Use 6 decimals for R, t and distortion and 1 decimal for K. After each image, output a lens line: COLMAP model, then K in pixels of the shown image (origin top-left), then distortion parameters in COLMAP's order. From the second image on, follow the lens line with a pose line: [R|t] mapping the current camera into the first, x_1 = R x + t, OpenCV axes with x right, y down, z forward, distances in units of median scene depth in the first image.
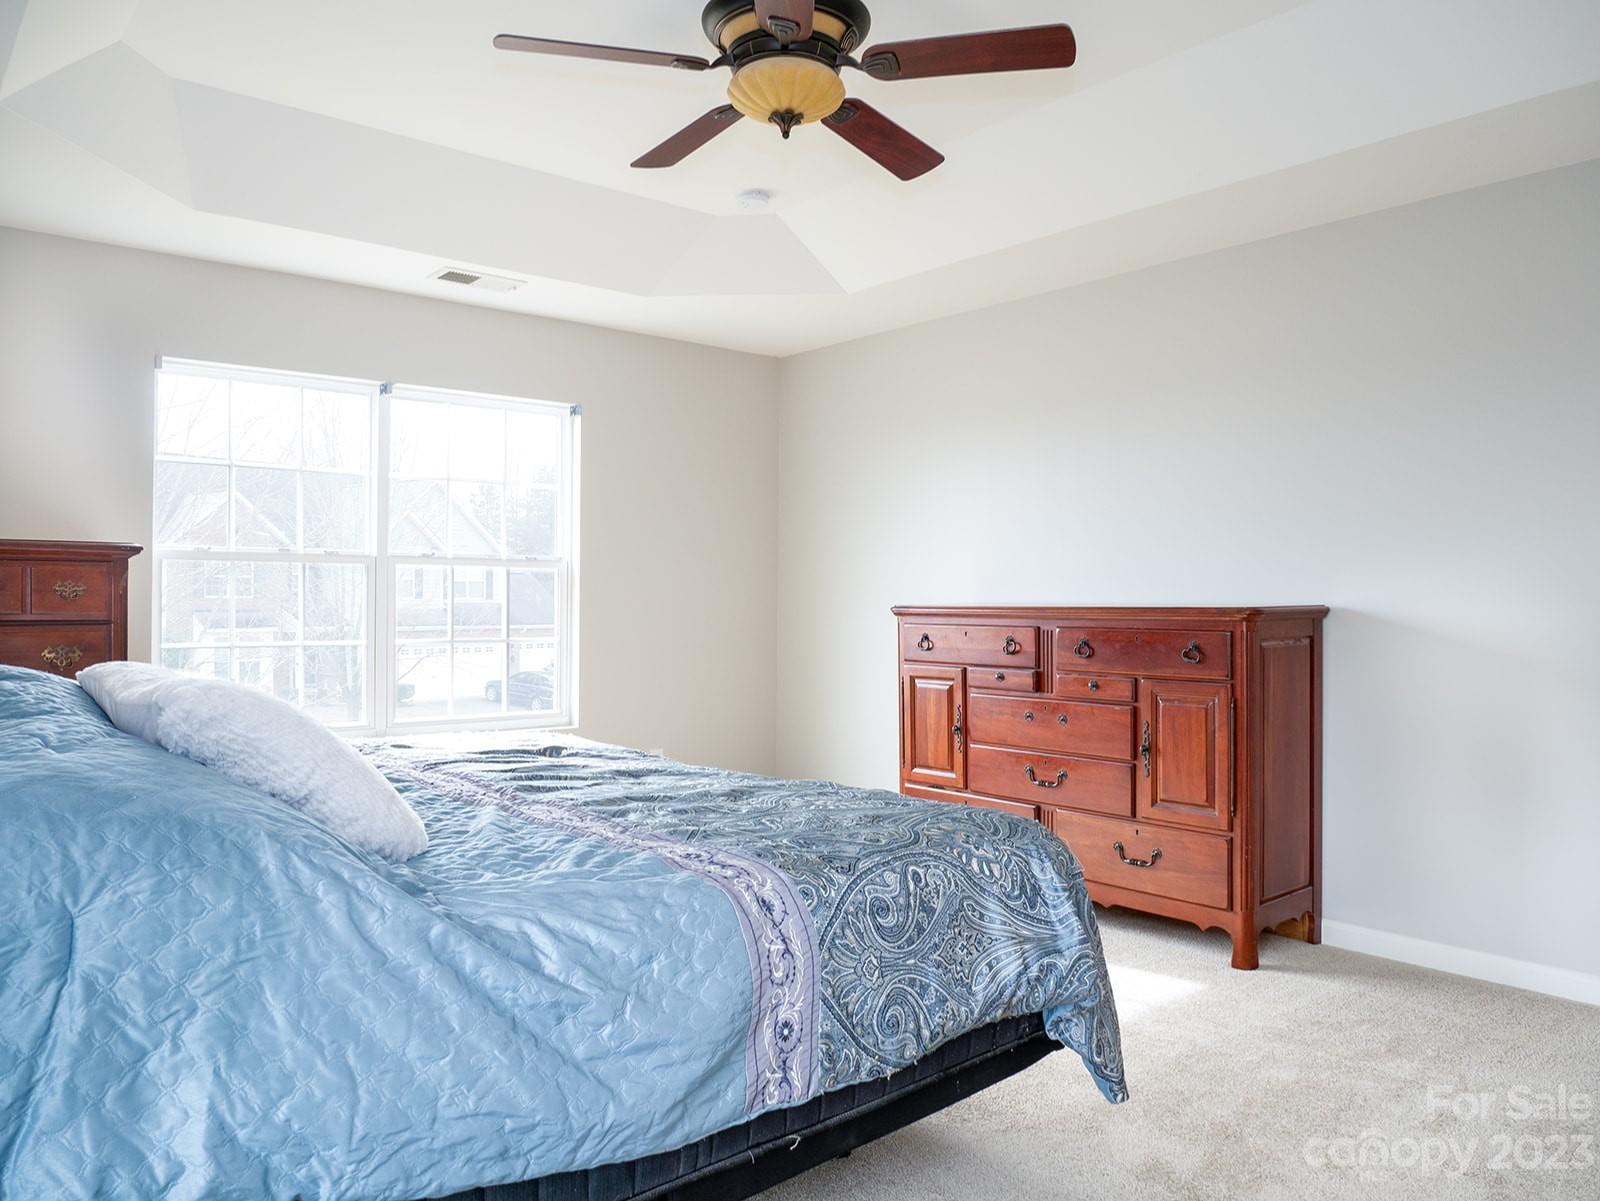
lens RADIAL K [[1160.6, 0, 802.0], [0, 1160.6, 596.1], [0, 0, 1]] dist [-0.041223, 0.007204]
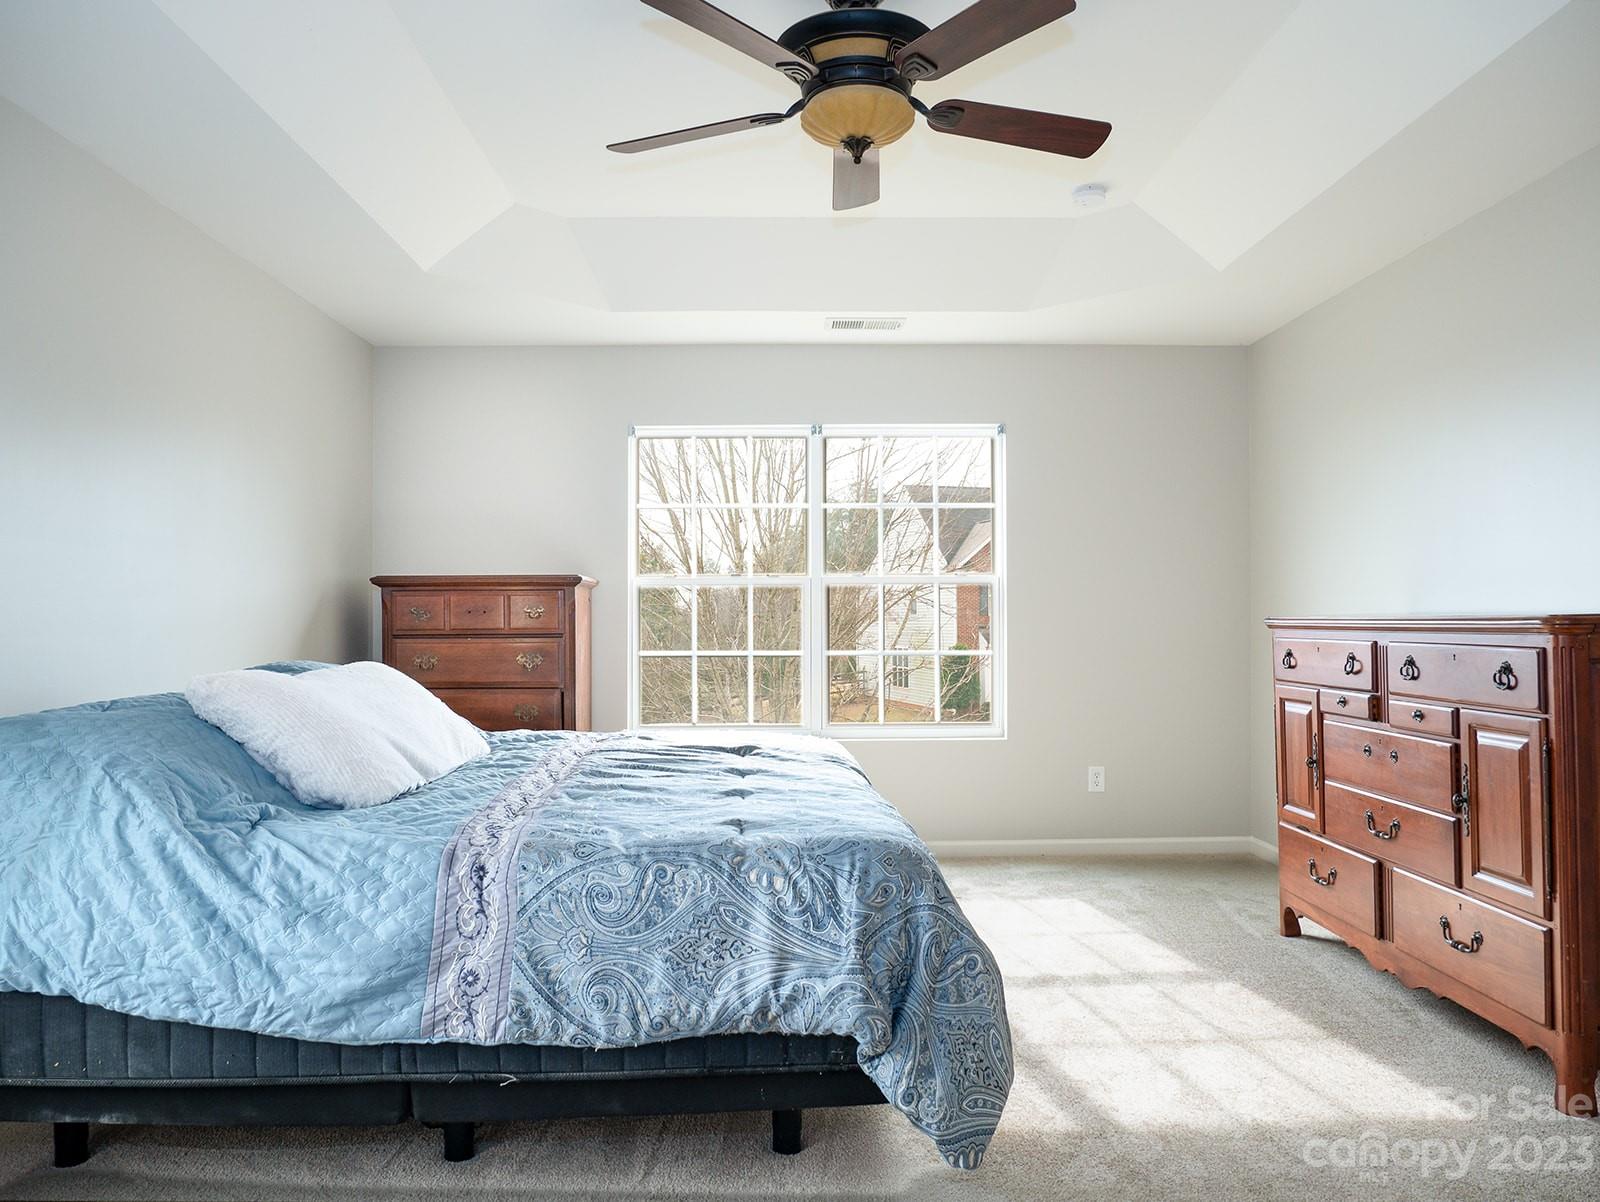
lens RADIAL K [[1160.6, 0, 802.0], [0, 1160.6, 596.6], [0, 0, 1]] dist [-0.041223, 0.007204]
pose [[0.781419, -0.019545, -0.623701, 0.909409], [0.011655, 0.999792, -0.016728, 0.008643], [0.623898, 0.005802, 0.781484, 0.261892]]
